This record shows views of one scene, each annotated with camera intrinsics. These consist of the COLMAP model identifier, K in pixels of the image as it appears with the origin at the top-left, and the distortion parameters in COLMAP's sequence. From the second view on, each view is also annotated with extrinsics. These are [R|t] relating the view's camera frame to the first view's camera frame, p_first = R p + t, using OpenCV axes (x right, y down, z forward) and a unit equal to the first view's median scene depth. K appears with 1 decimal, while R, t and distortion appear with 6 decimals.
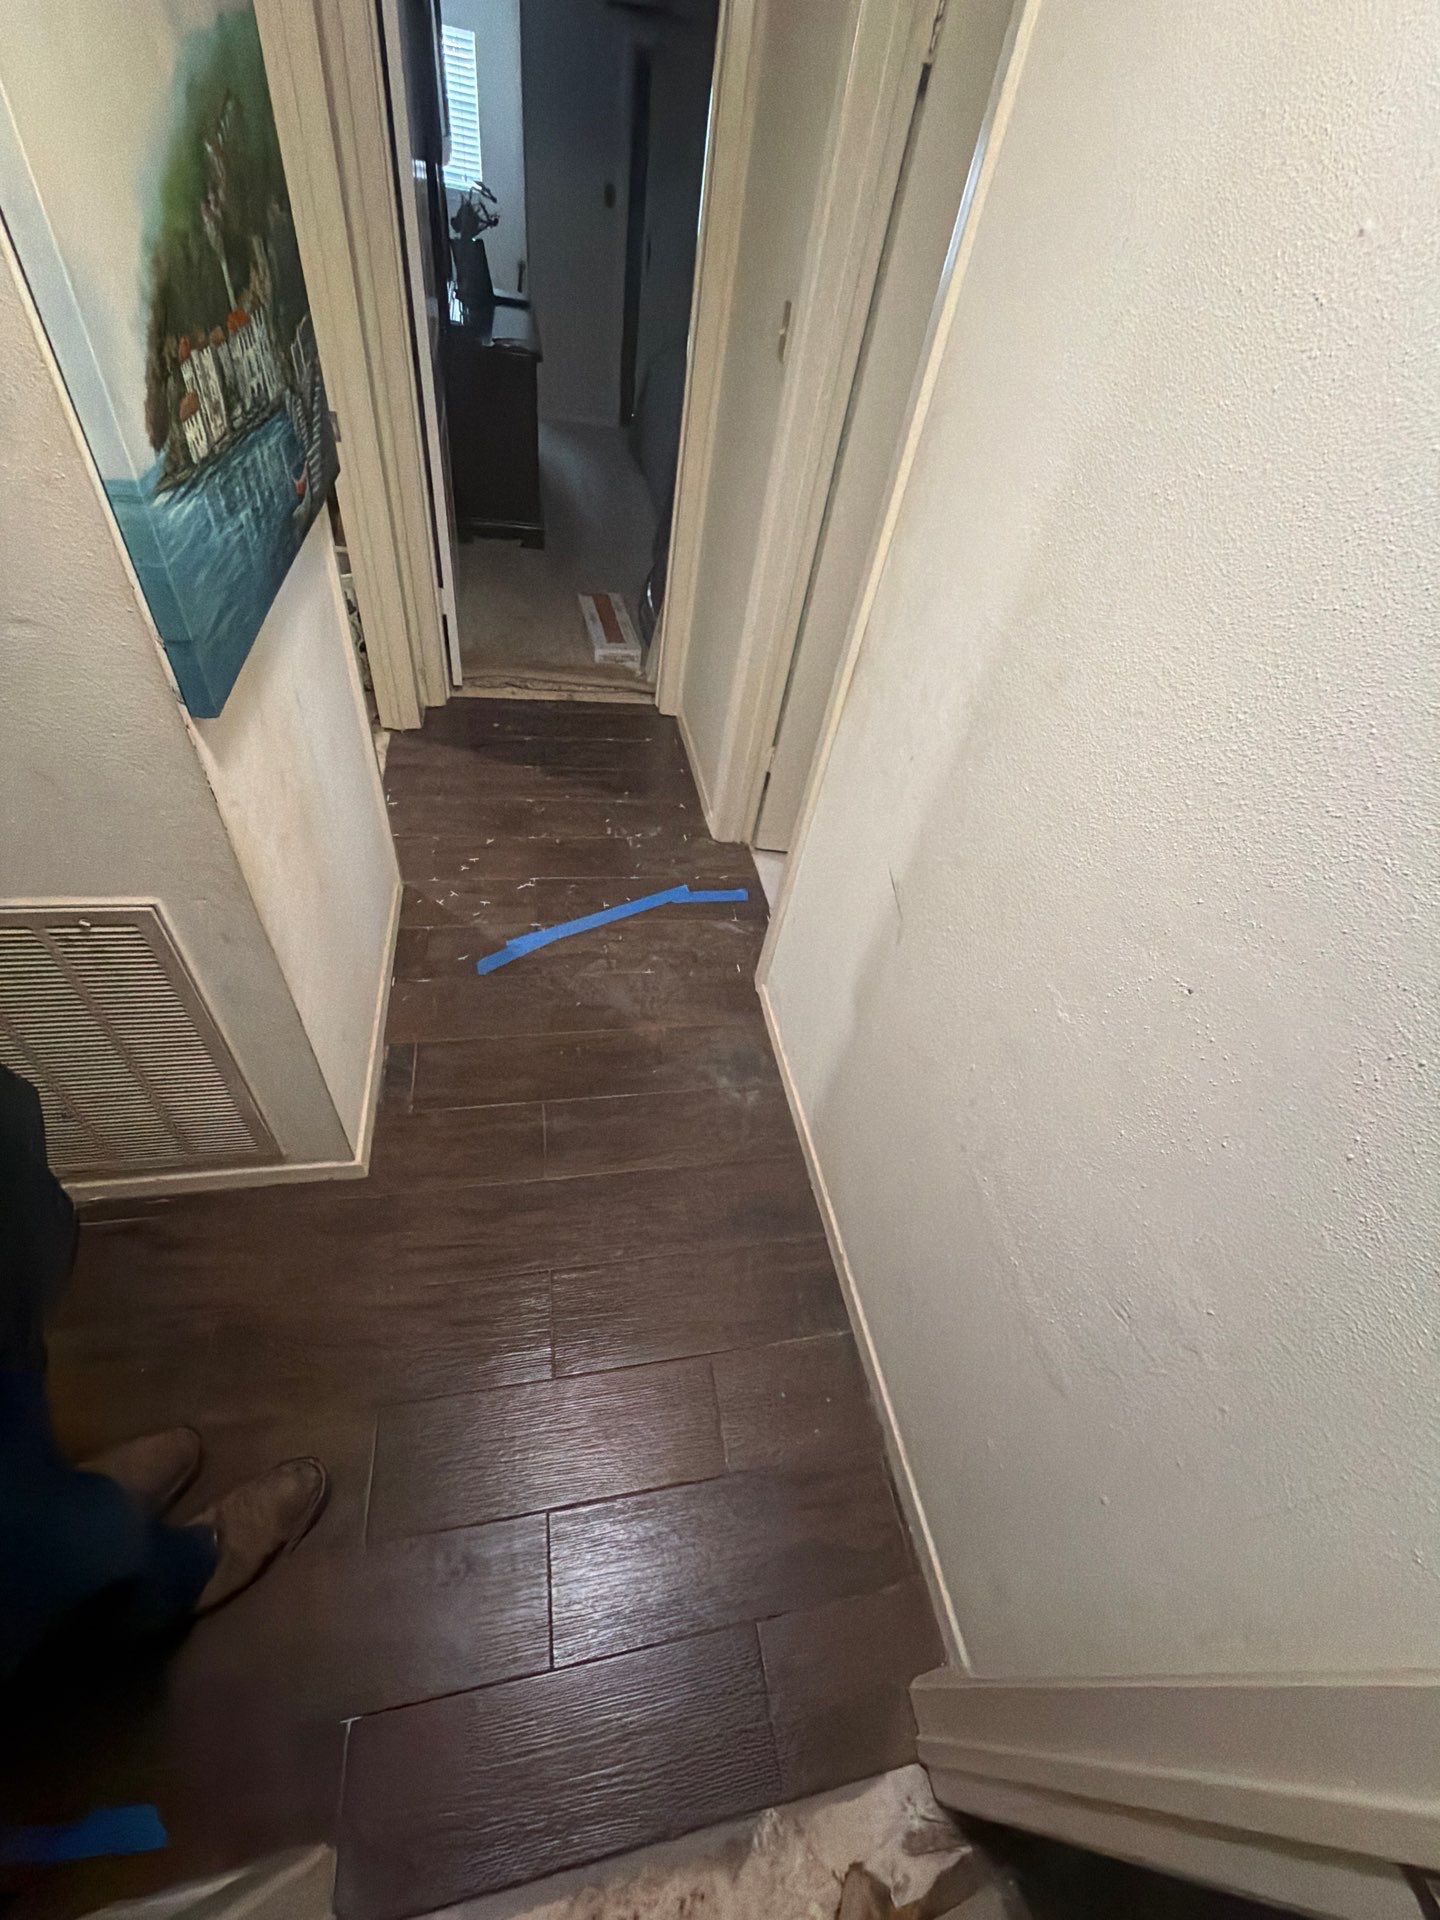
lens RADIAL K [[857.4, 0, 716.9], [0, 857.4, 954.4], [0, 0, 1]] dist [0.036781, -0.000155]
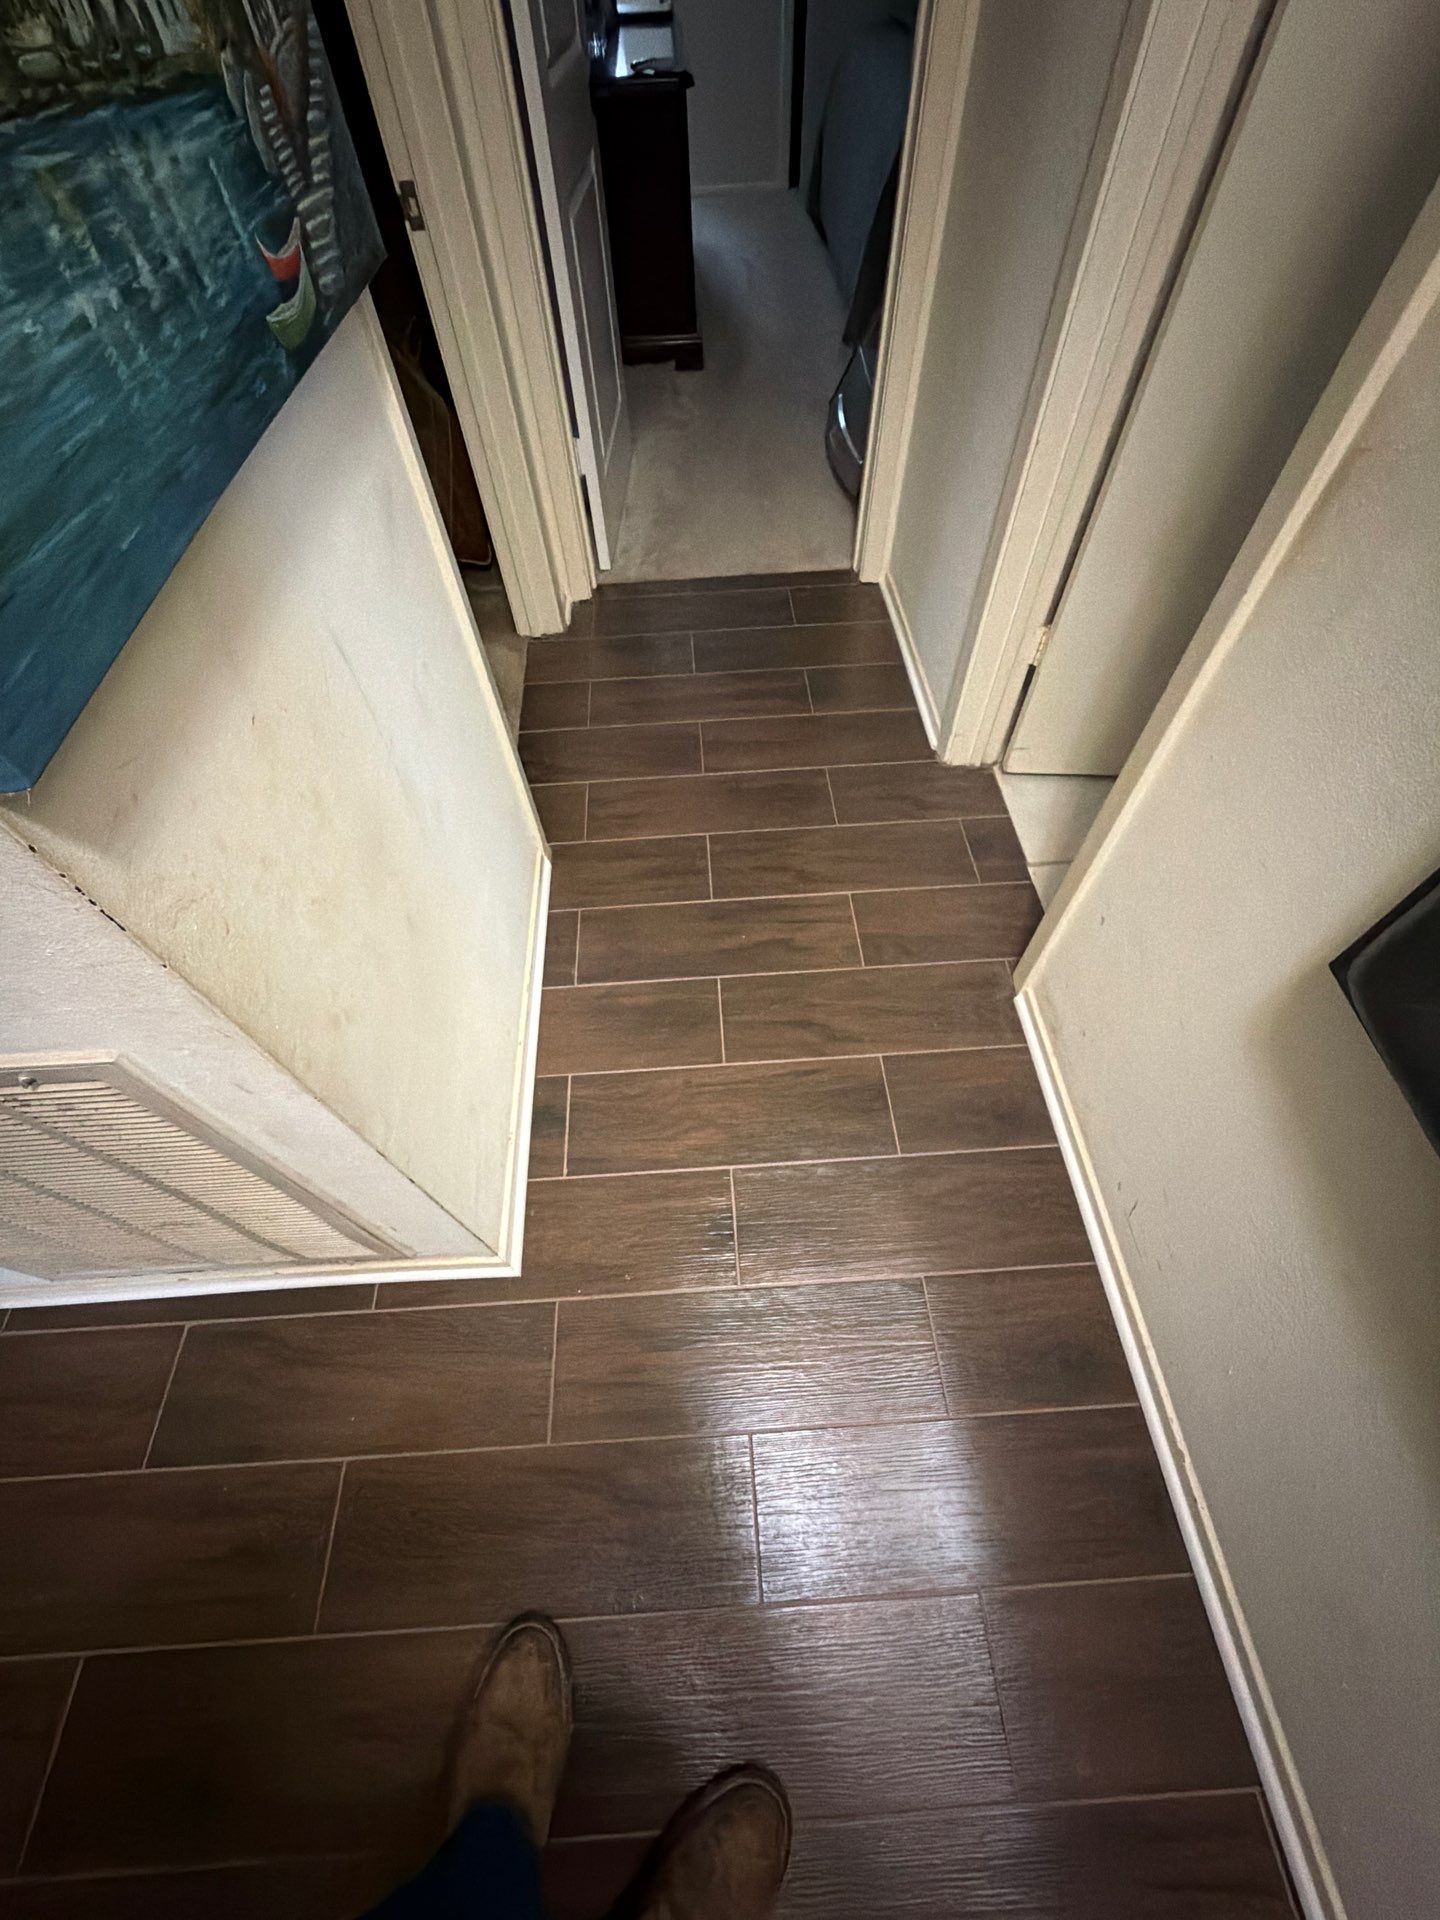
lens RADIAL K [[764.2, 0, 720.5], [0, 764.2, 956.1], [0, 0, 1]] dist [-0.001026, -0.000333]
pose [[0.980548, 0.000761, -0.196276, -0.060360], [0.039918, 0.978320, 0.203213, -0.108105], [0.192175, -0.207096, 0.959260, 0.285626]]
